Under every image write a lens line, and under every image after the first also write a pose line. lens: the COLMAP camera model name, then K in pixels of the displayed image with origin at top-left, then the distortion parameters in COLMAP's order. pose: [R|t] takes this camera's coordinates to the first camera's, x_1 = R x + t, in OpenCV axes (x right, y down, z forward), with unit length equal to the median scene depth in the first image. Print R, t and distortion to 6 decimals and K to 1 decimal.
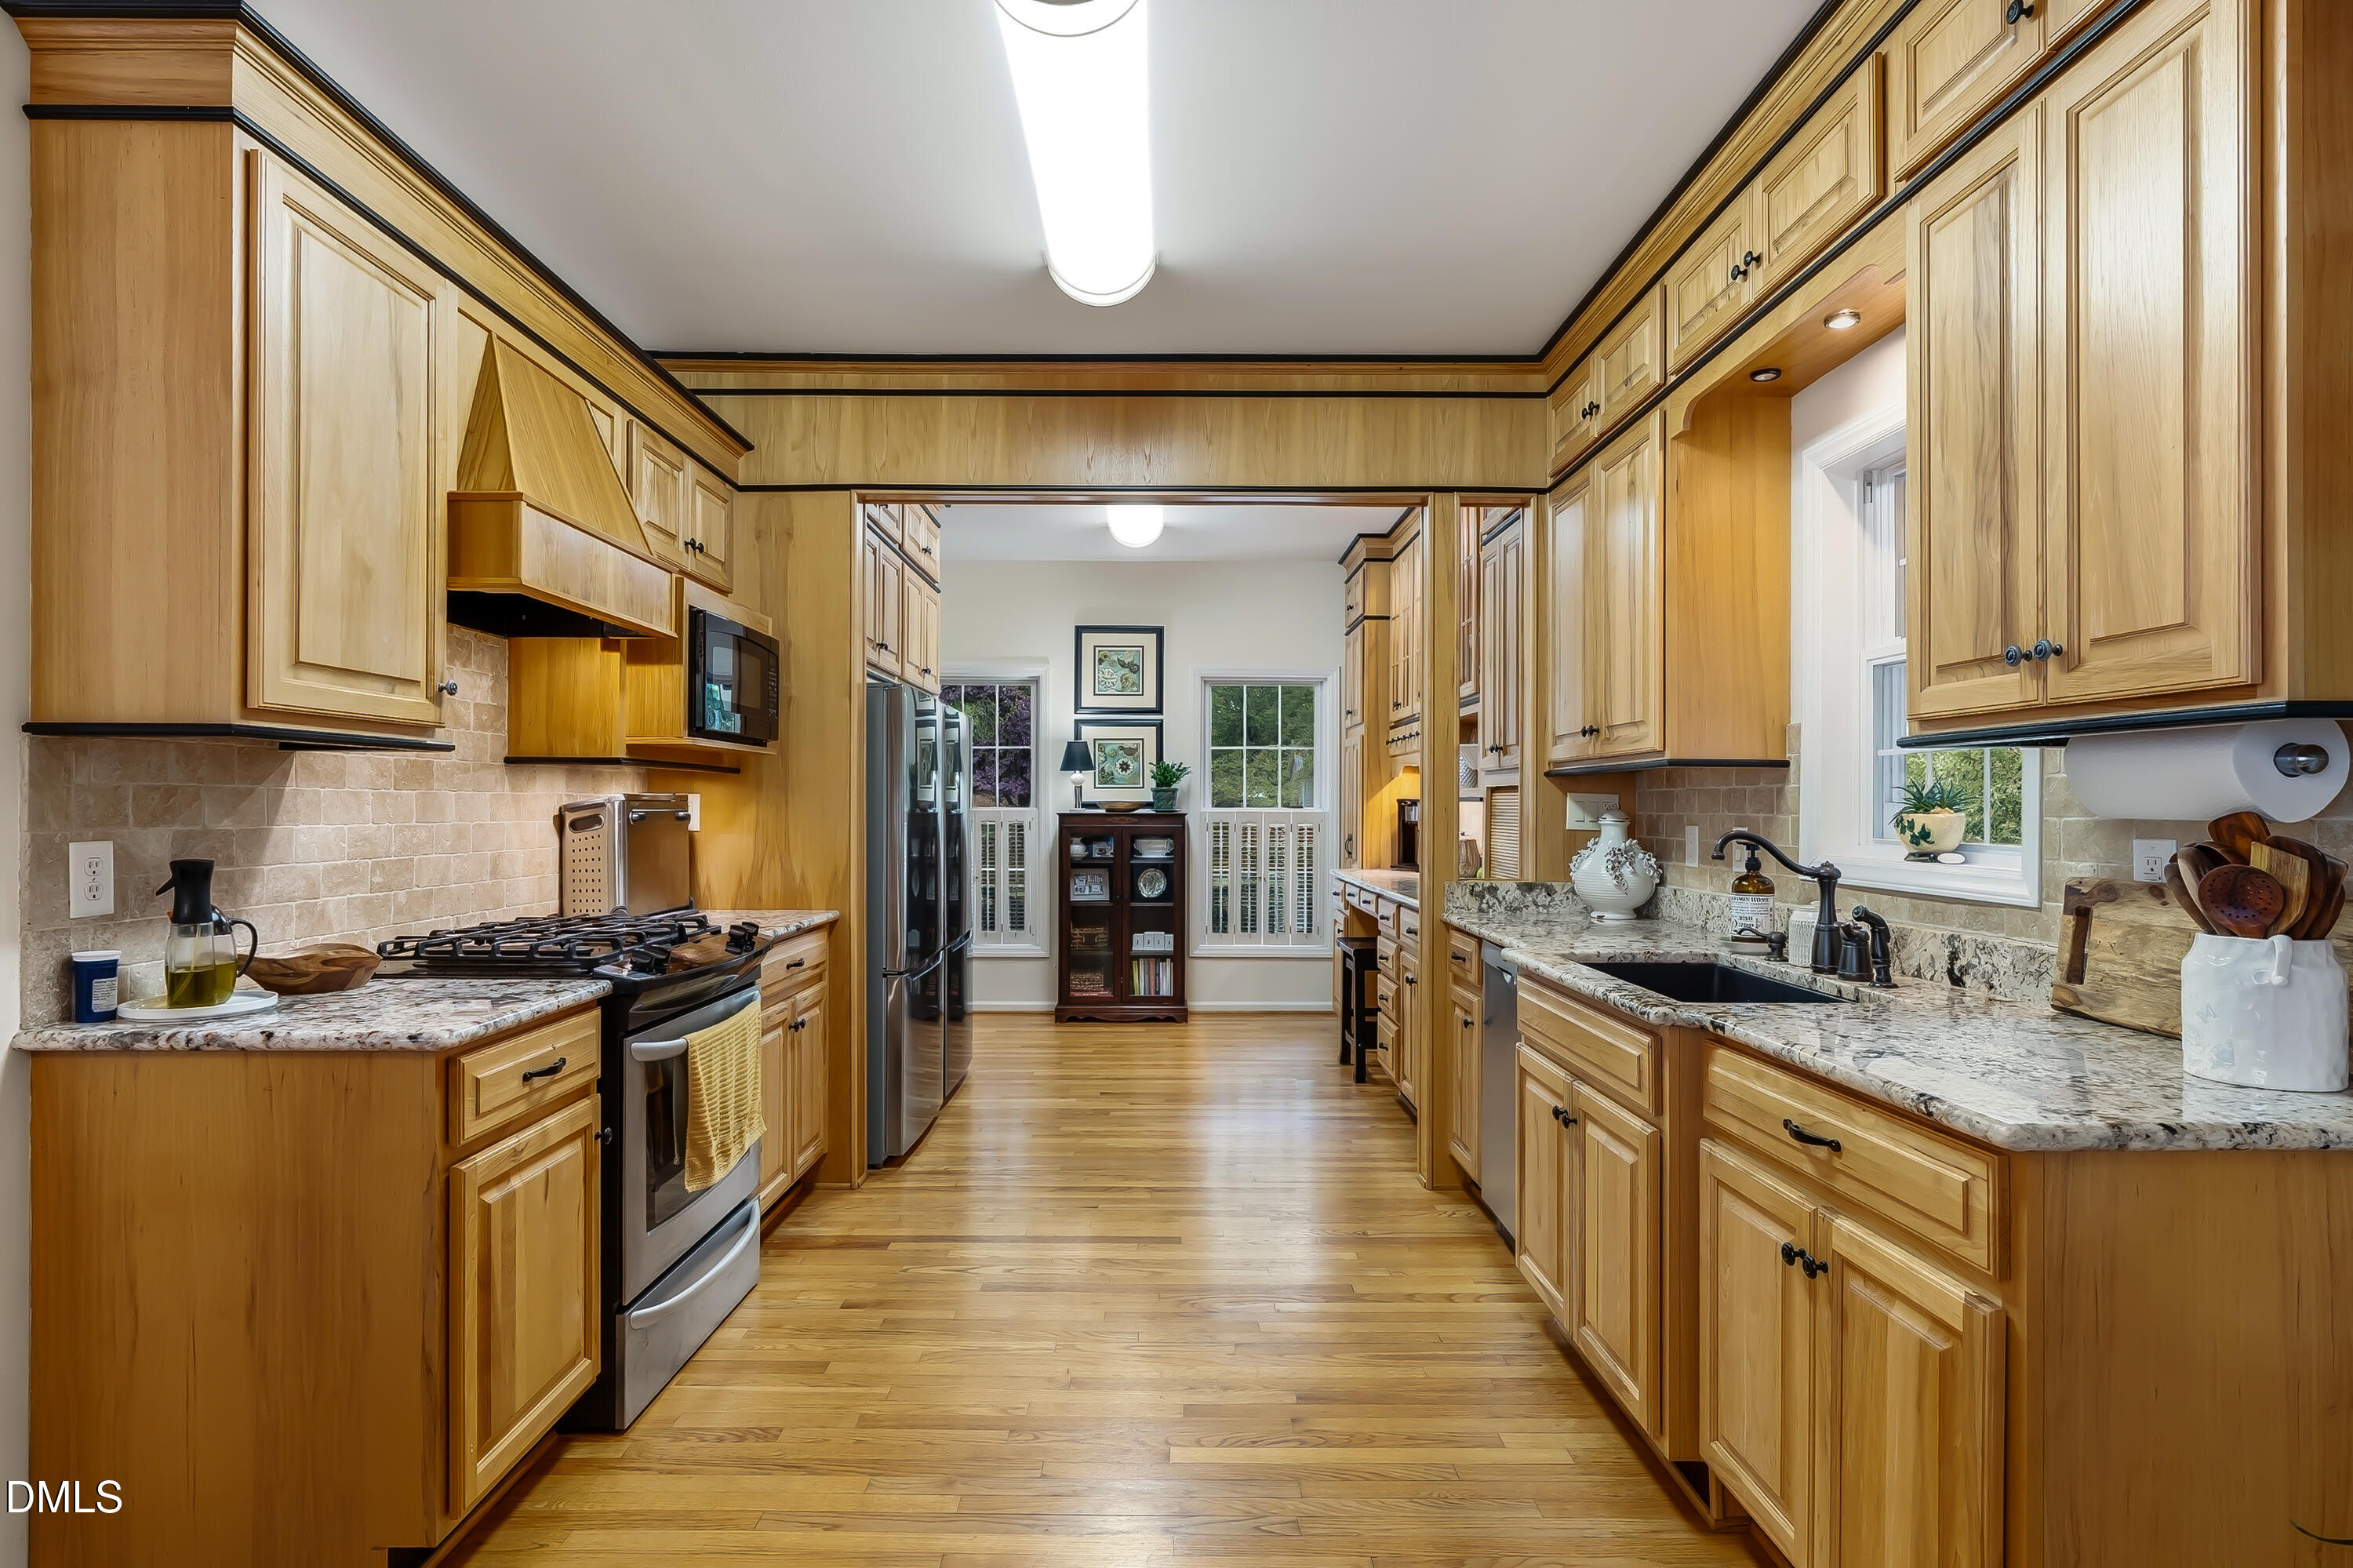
lens RADIAL K [[1197.7, 0, 1184.4], [0, 1197.7, 809.6], [0, 0, 1]] dist [-0.010244, 0.002609]
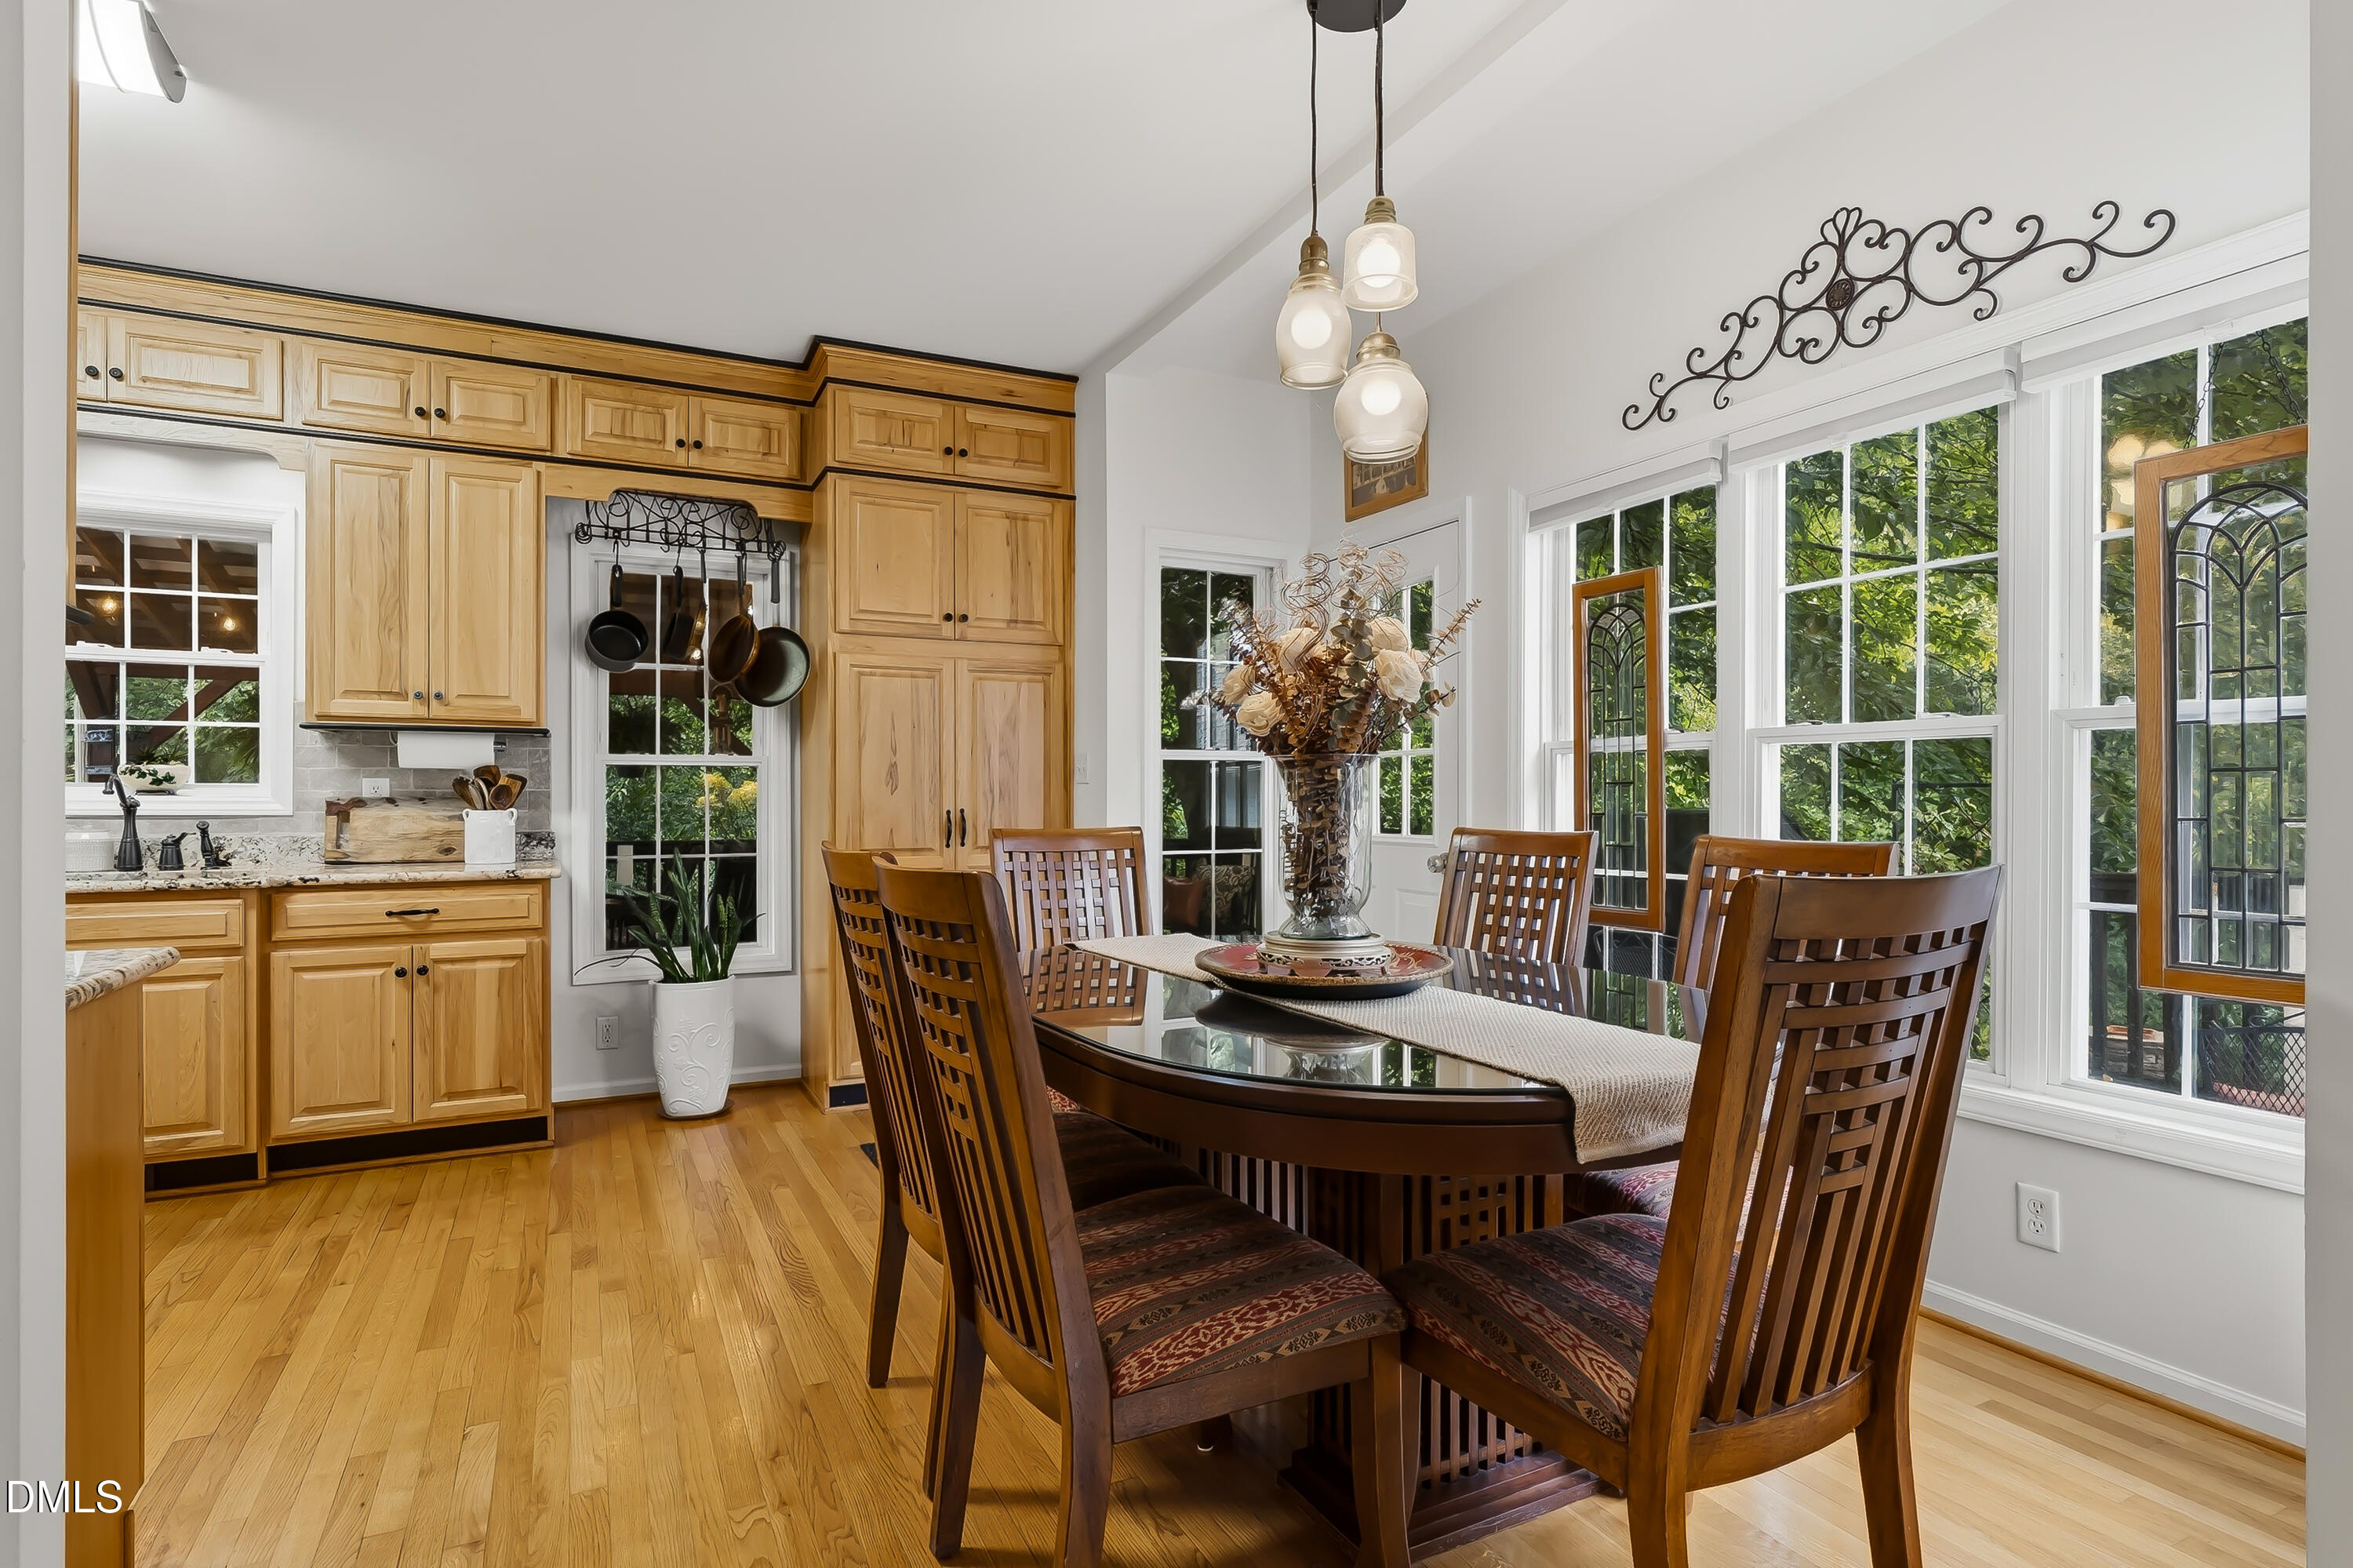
lens RADIAL K [[1197.7, 0, 1136.9], [0, 1197.7, 792.4], [0, 0, 1]] dist [-0.010244, 0.002609]
pose [[-0.442983, 0.003031, 0.896525, -1.094945], [0.000897, 0.999995, -0.002937, 0.036452], [-0.896530, -0.000497, -0.442983, 0.436574]]
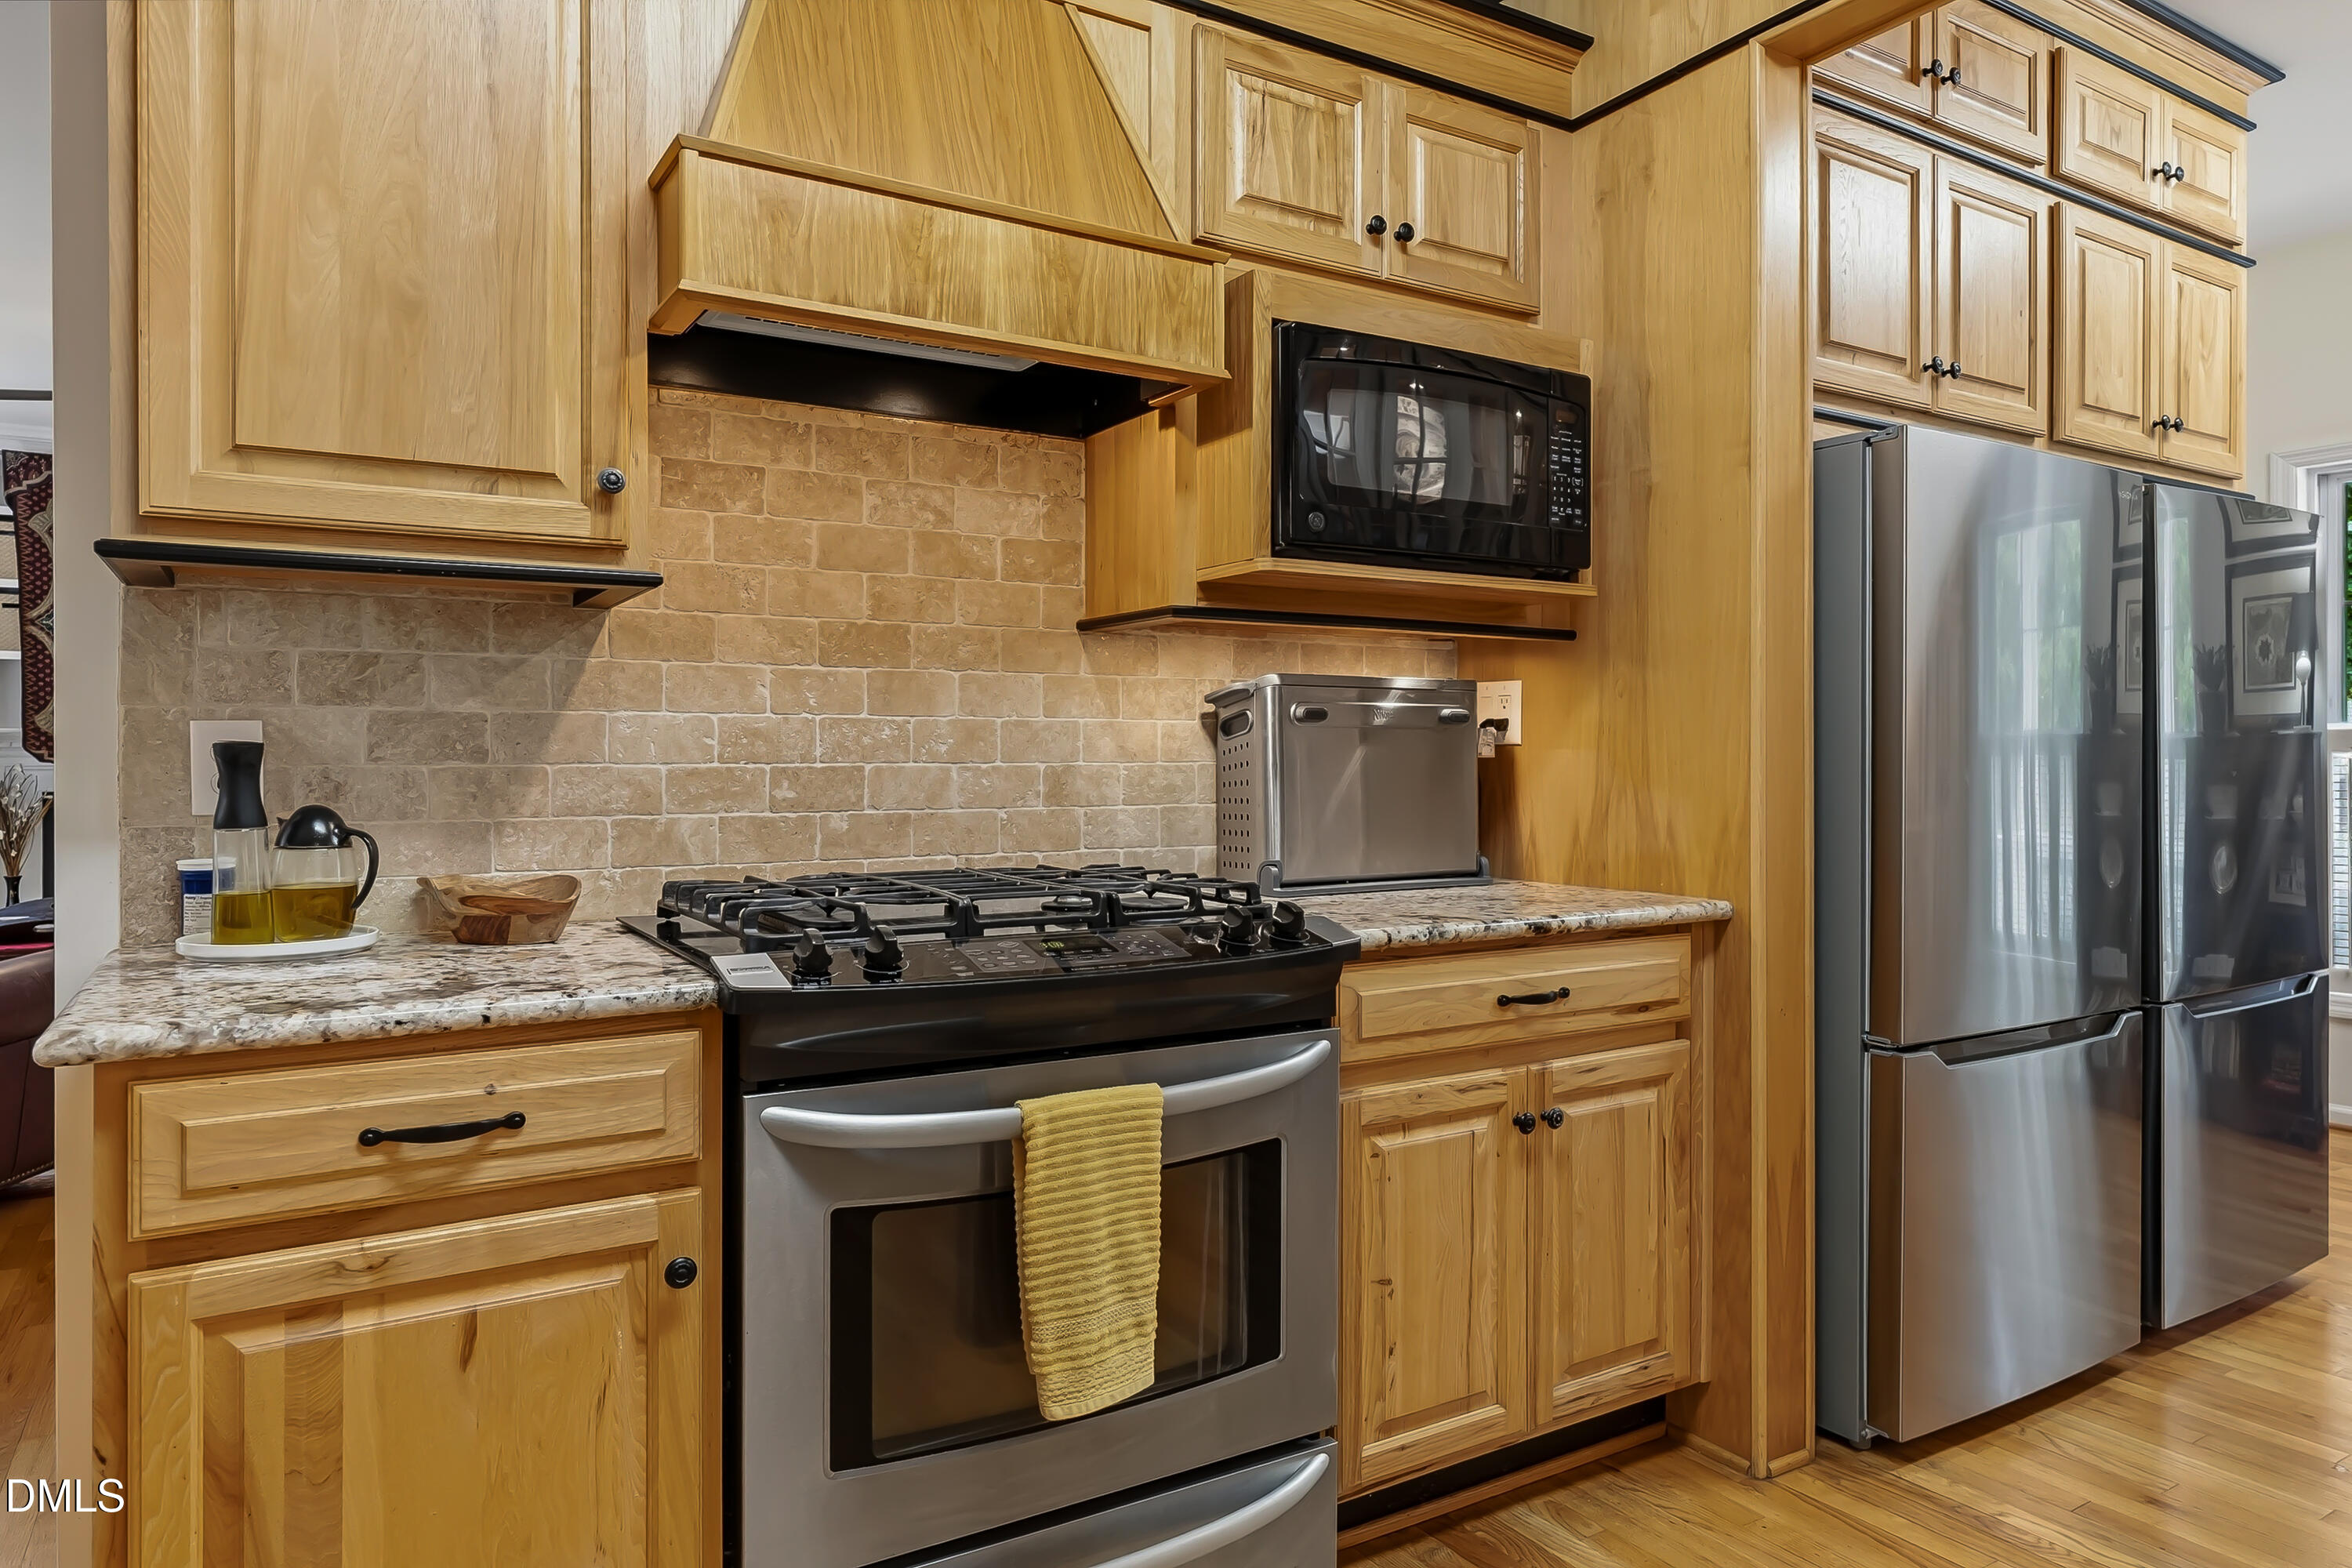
lens RADIAL K [[1446.4, 0, 1137.9], [0, 1446.4, 762.8], [0, 0, 1]] dist [-0.006154, 0.003228]
pose [[0.509035, 0.000339, -0.860746, 0.145182], [0.001623, 0.999998, 0.001354, 0.036919], [0.860744, -0.002086, 0.509033, 0.697826]]
